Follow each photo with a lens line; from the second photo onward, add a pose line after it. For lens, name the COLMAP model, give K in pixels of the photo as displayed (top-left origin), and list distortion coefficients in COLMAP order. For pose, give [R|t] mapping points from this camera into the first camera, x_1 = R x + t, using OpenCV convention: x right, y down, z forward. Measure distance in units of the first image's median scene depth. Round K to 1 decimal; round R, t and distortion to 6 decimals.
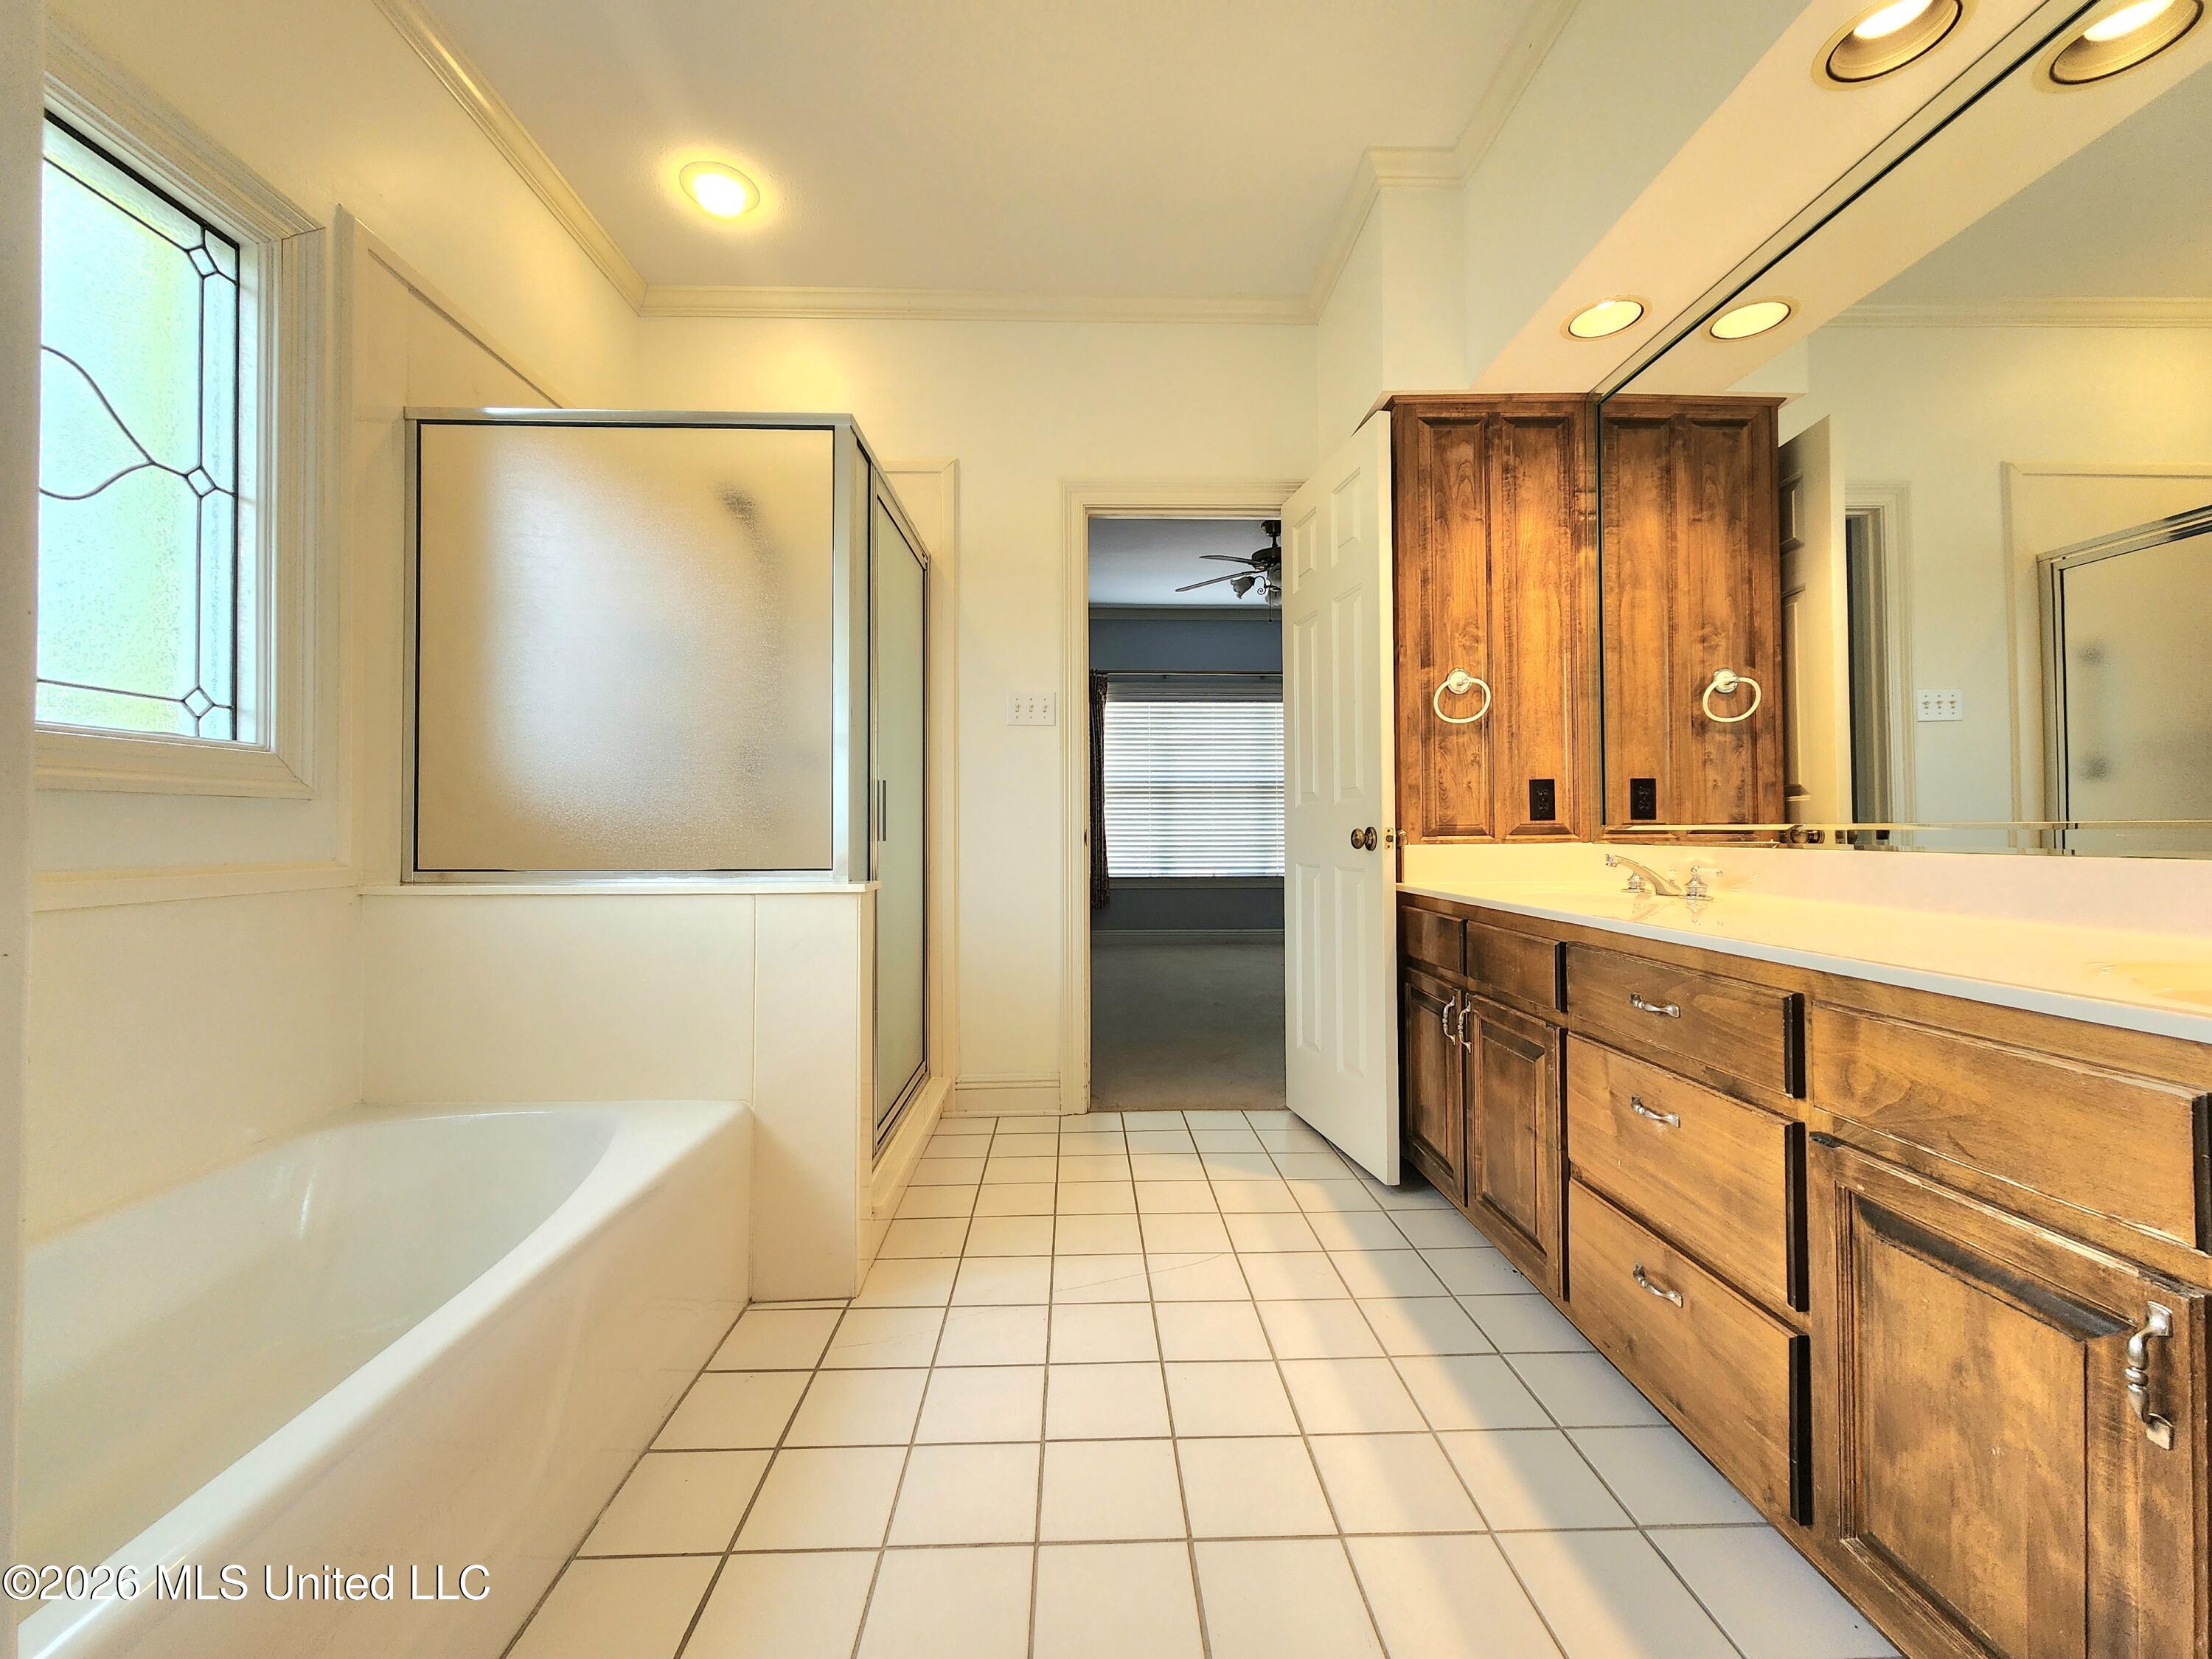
lens RADIAL K [[914.0, 0, 1101.6], [0, 914.0, 819.4], [0, 0, 1]] dist [-0.001987, 0.000476]
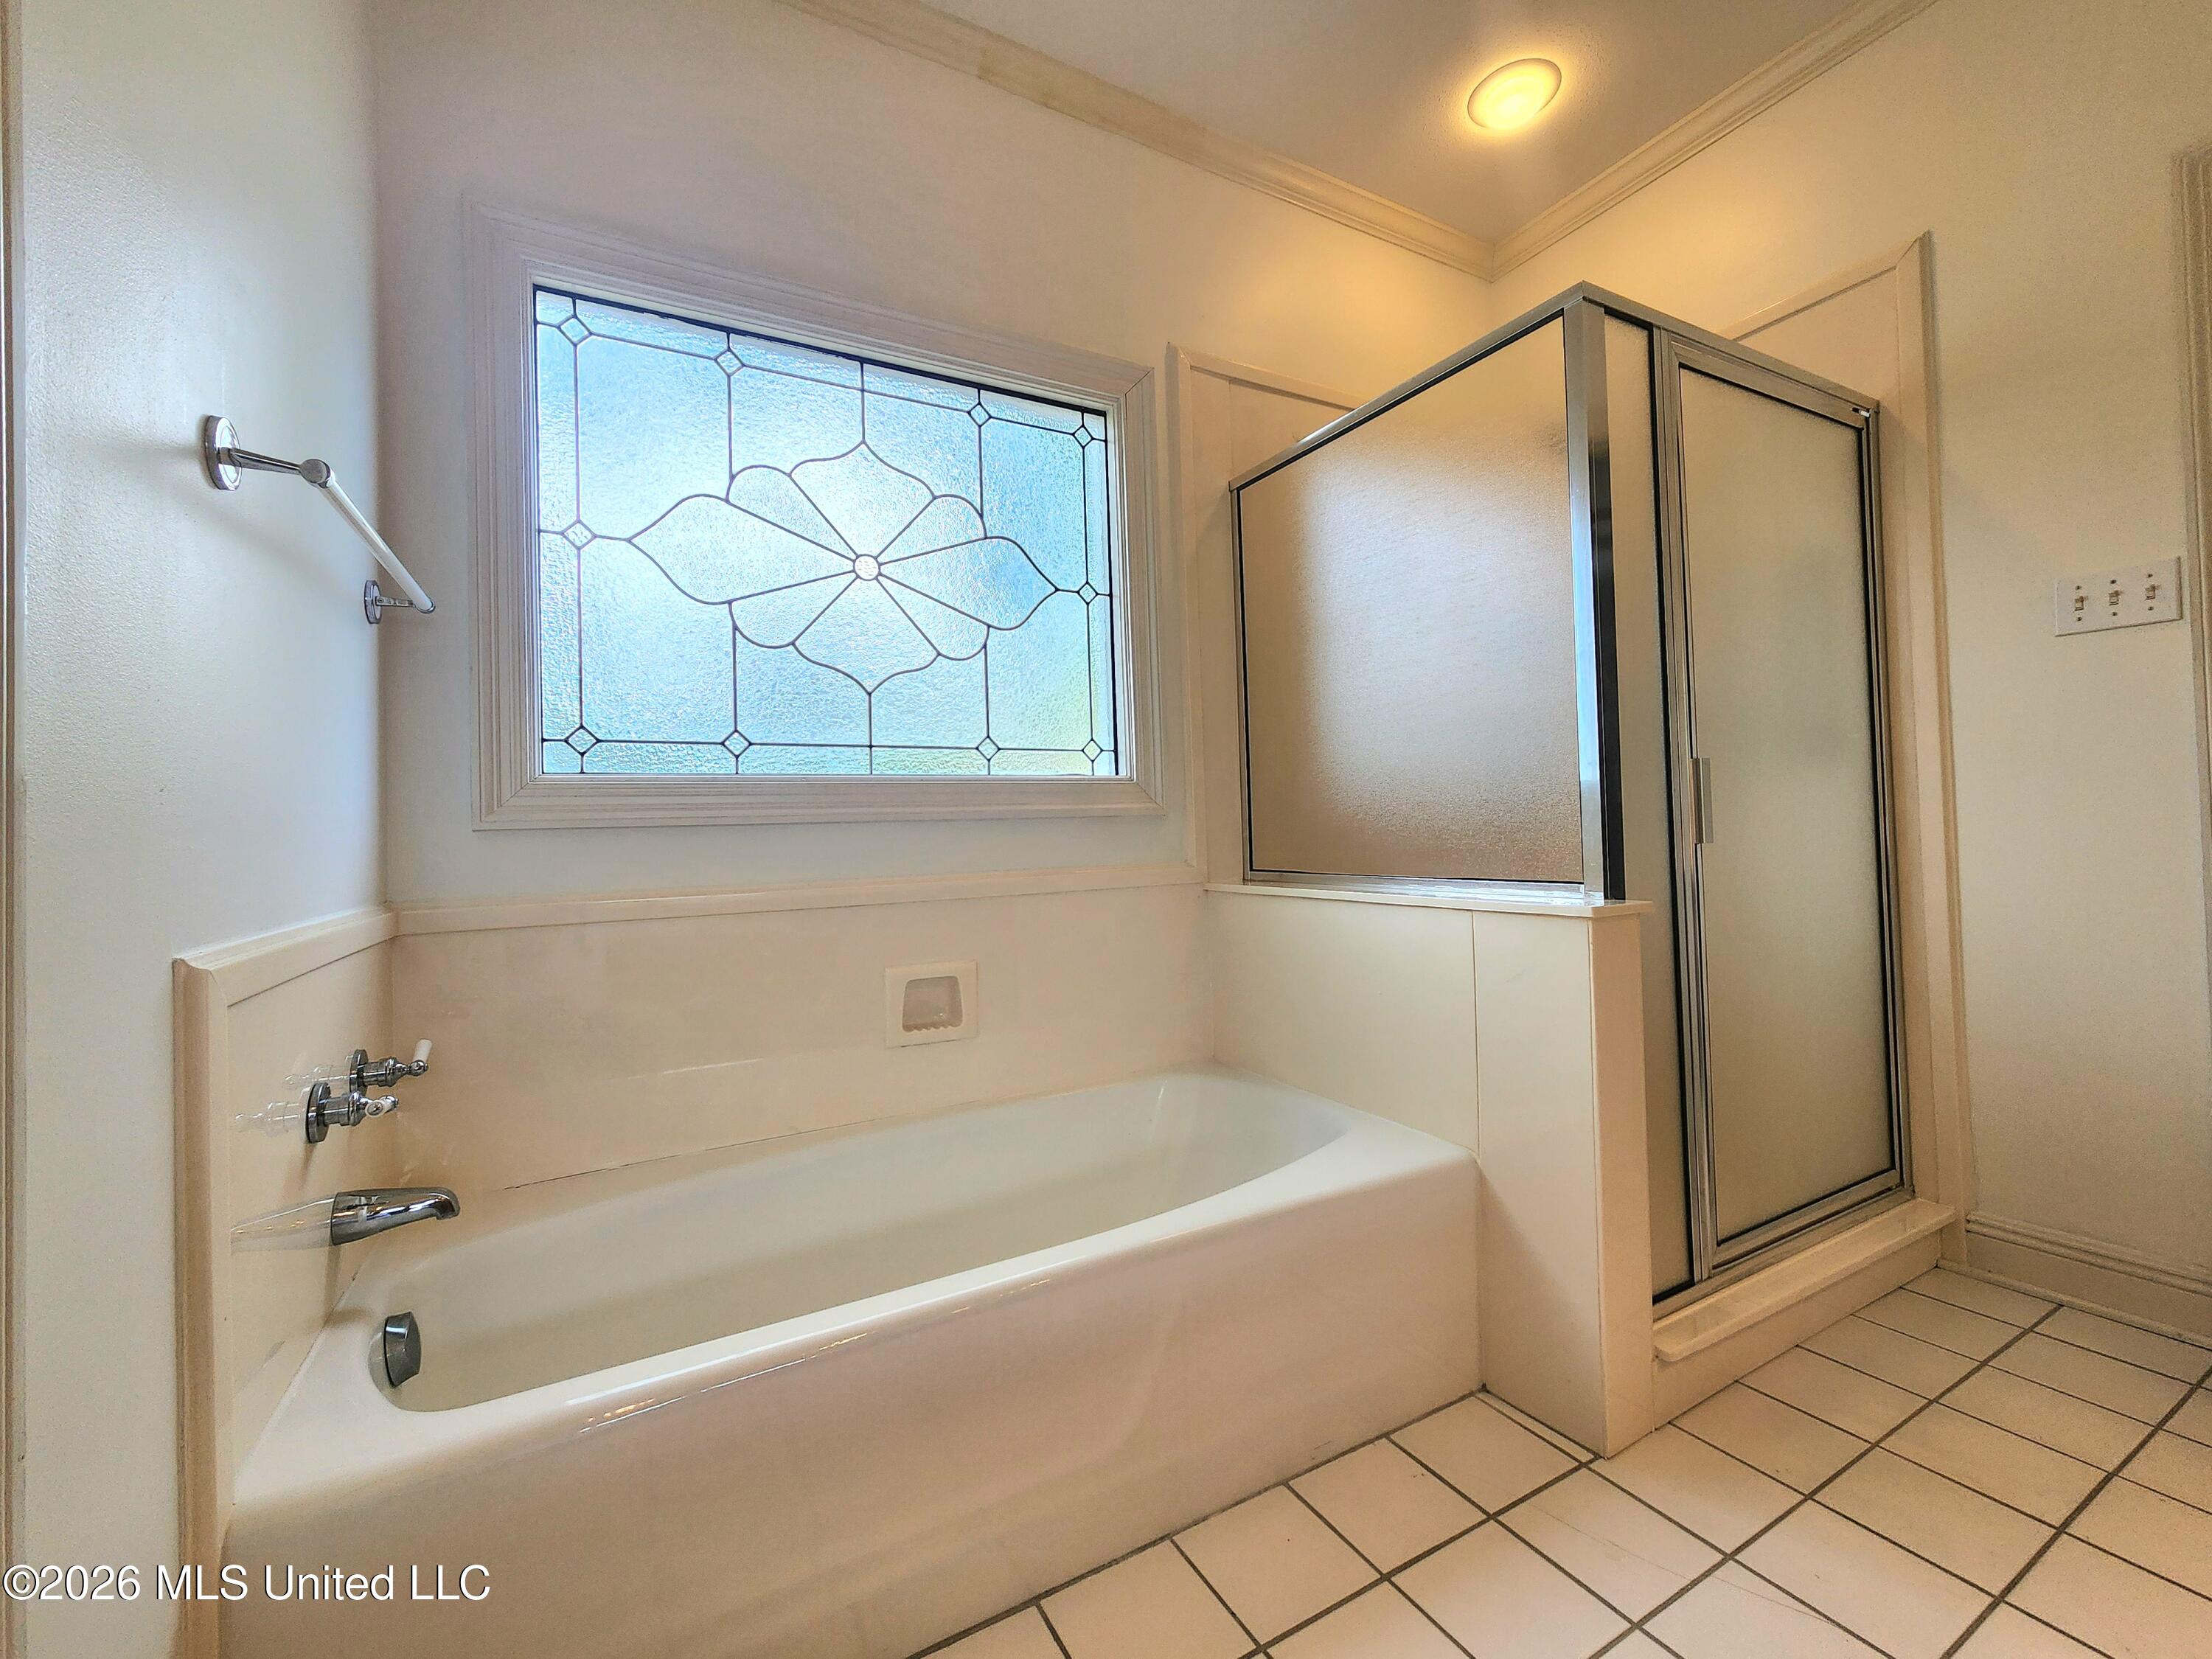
lens RADIAL K [[914.0, 0, 1098.0], [0, 914.0, 819.6], [0, 0, 1]] dist [-0.001987, 0.000476]
pose [[0.449683, -0.021459, -0.892930, 0.226272], [0.038838, 0.999236, -0.004454, -0.013093], [0.892343, -0.032677, 0.450173, 0.312446]]
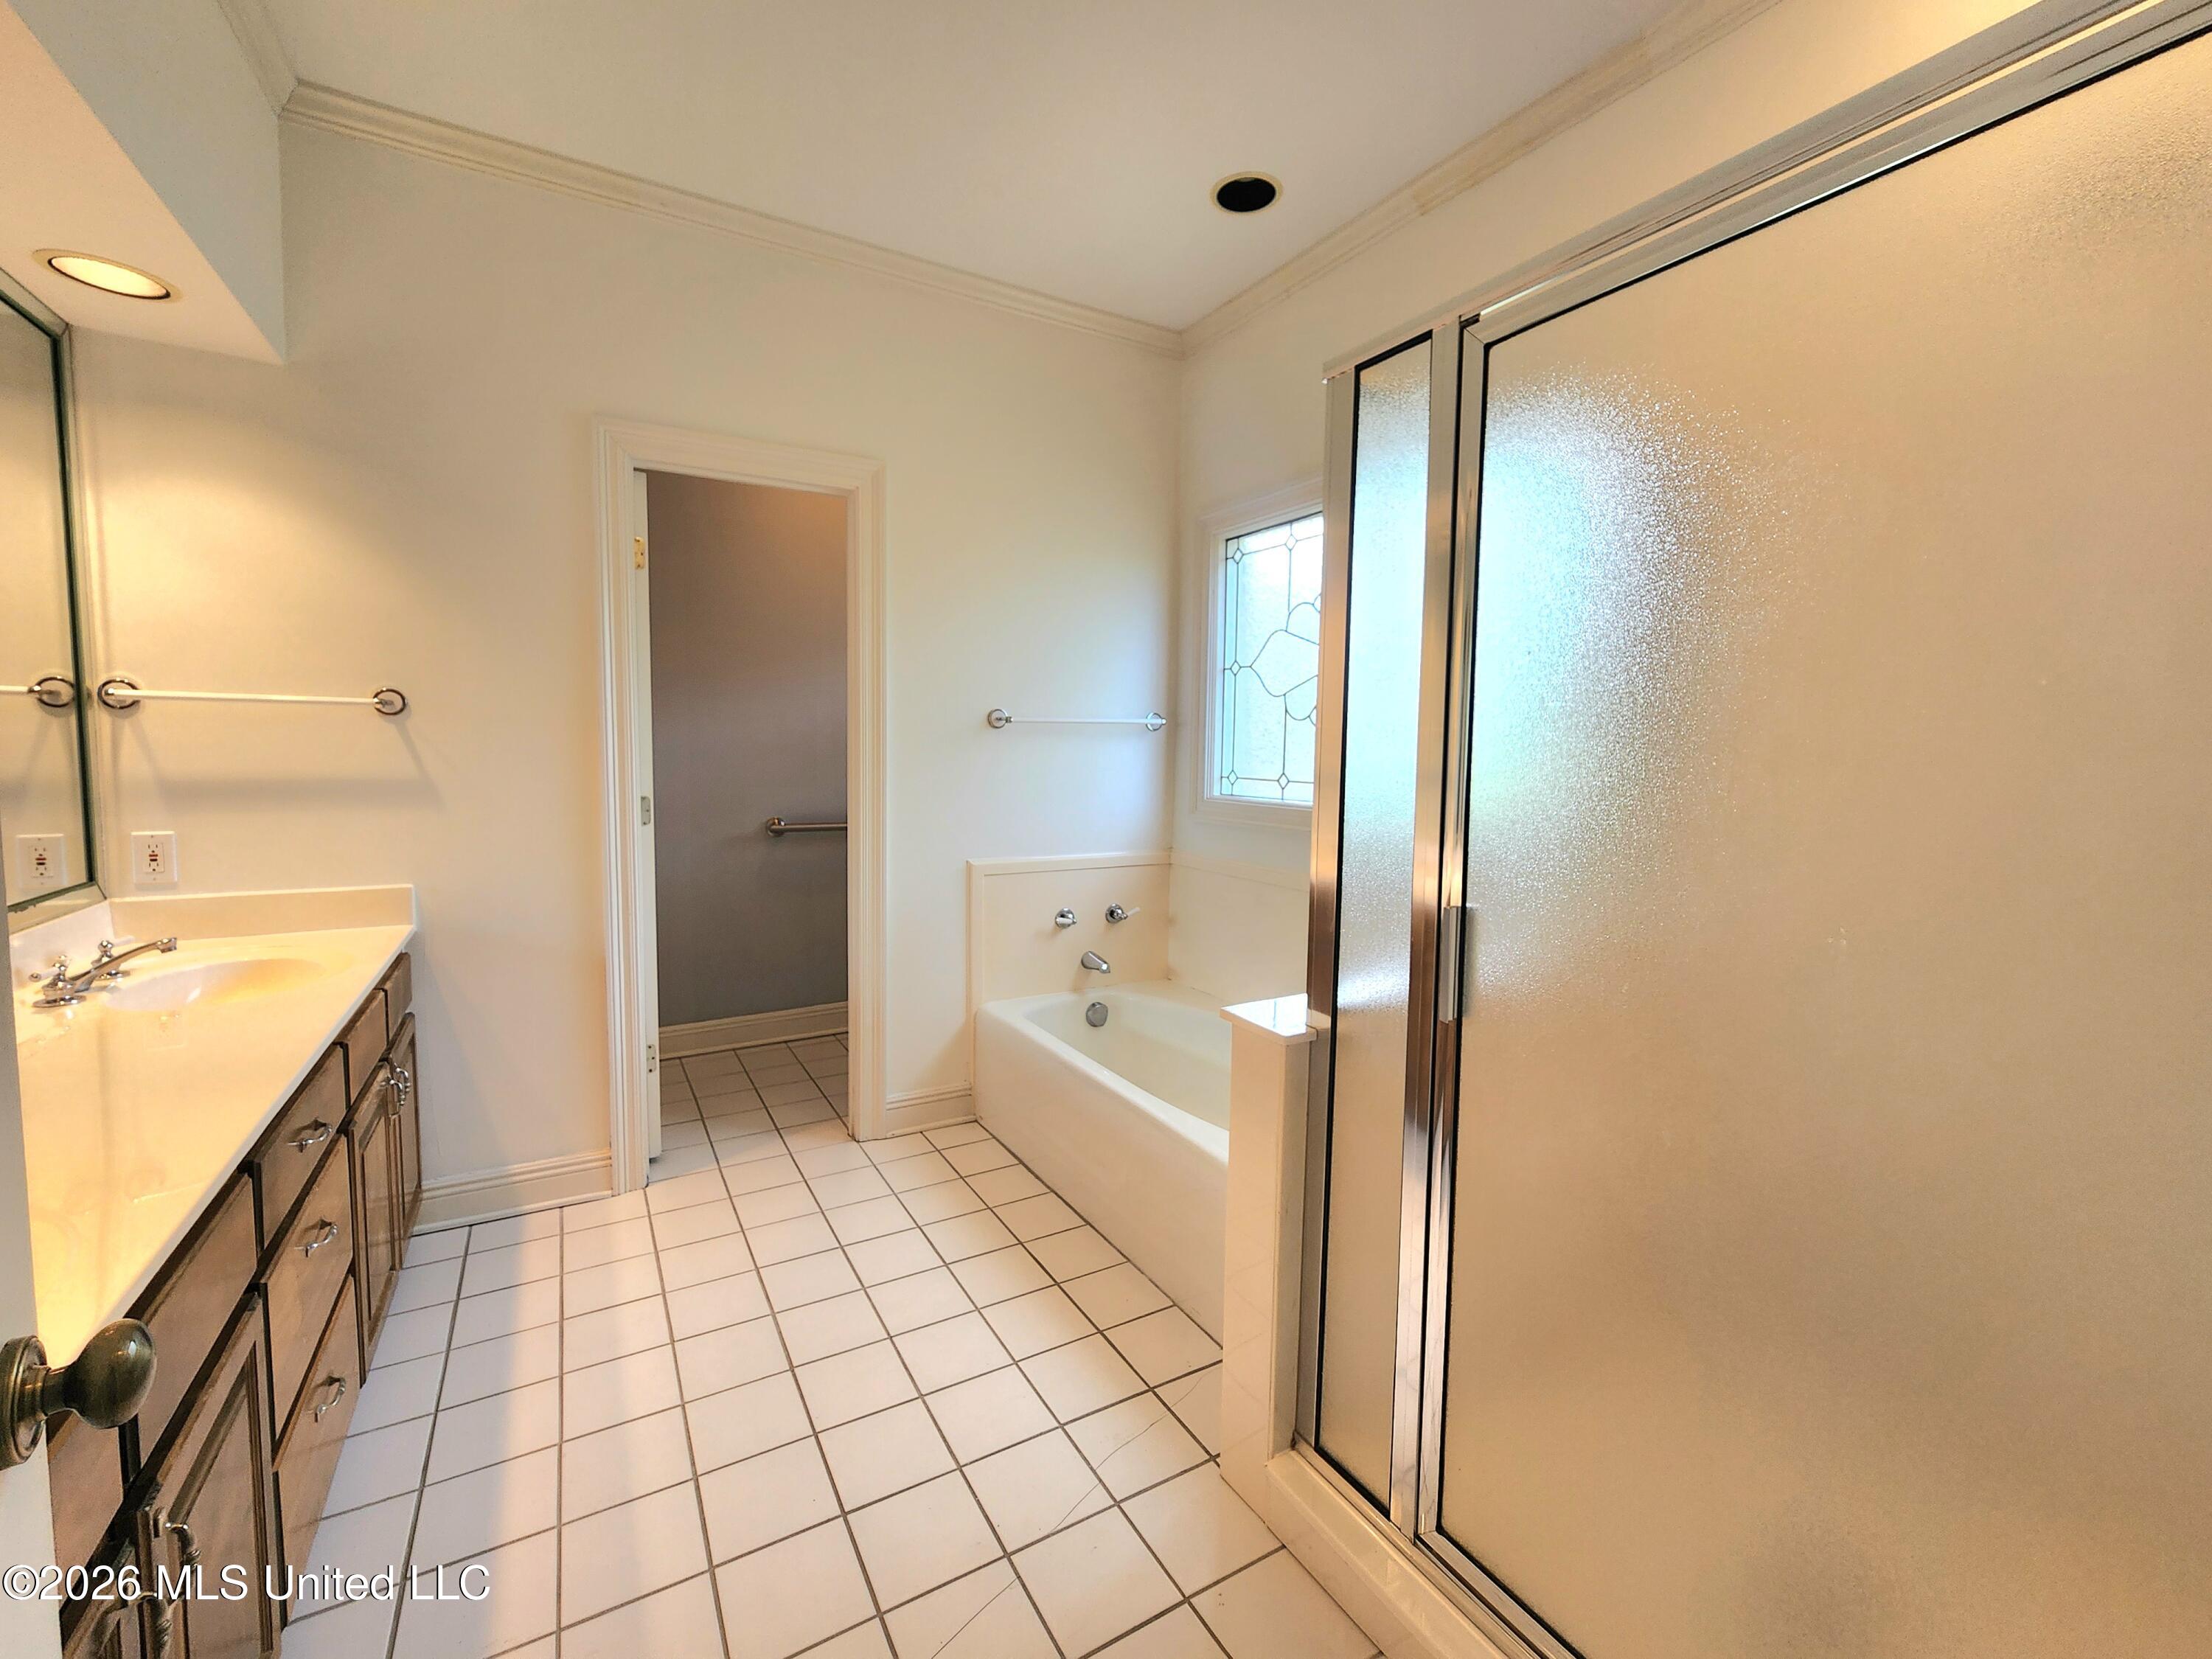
lens RADIAL K [[914.0, 0, 1103.5], [0, 914.0, 819.3], [0, 0, 1]] dist [-0.001987, 0.000476]
pose [[-0.879602, 0.035755, -0.474365, 0.227631], [-0.002678, 0.996783, 0.080099, -0.164574], [0.475704, 0.071726, -0.876676, 1.593828]]
